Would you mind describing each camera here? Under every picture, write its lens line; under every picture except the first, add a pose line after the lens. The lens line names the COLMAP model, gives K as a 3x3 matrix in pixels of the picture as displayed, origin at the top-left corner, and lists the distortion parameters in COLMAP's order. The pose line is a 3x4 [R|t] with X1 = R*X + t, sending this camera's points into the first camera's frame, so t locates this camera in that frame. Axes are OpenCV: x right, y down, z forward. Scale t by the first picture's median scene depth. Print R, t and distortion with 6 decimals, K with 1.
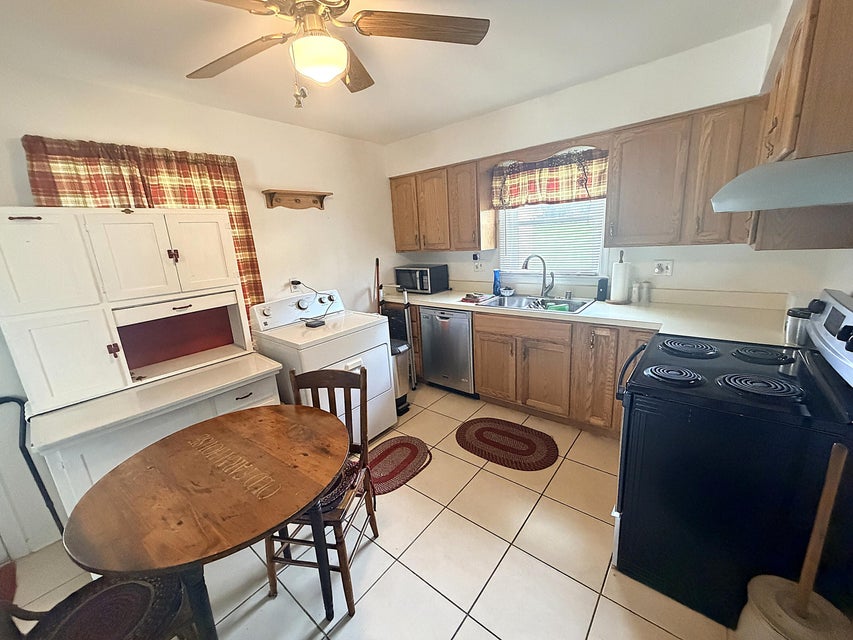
lens RADIAL K [[339.3, 0, 424.2], [0, 339.3, 317.1], [0, 0, 1]] dist [-0.000544, -0.000113]
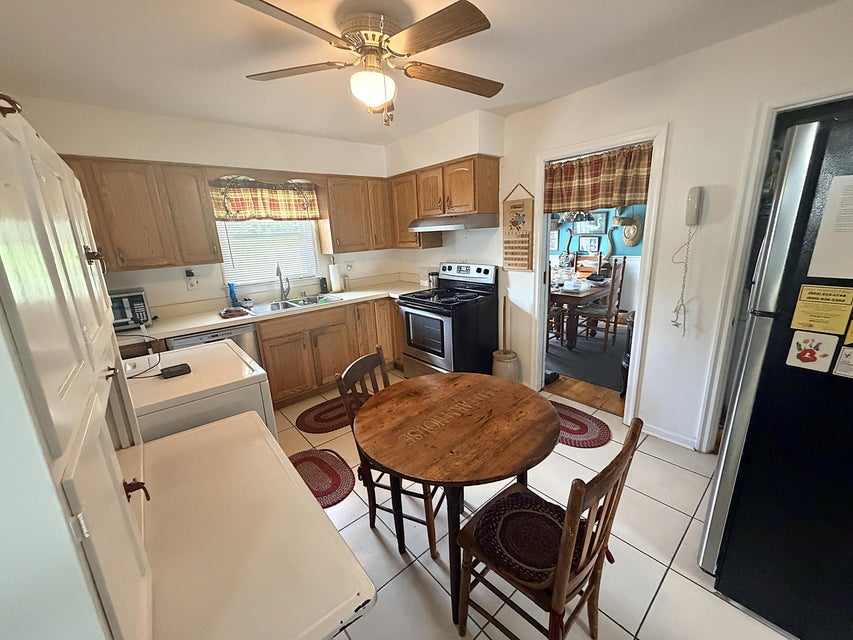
lens RADIAL K [[339.3, 0, 422.8], [0, 339.3, 317.7], [0, 0, 1]] dist [-0.000544, -0.000113]
pose [[0.179589, -0.186402, 0.965920, -0.740819], [0.265374, 0.954663, 0.134889, -0.035058], [-0.947272, 0.232106, 0.220914, 0.338384]]
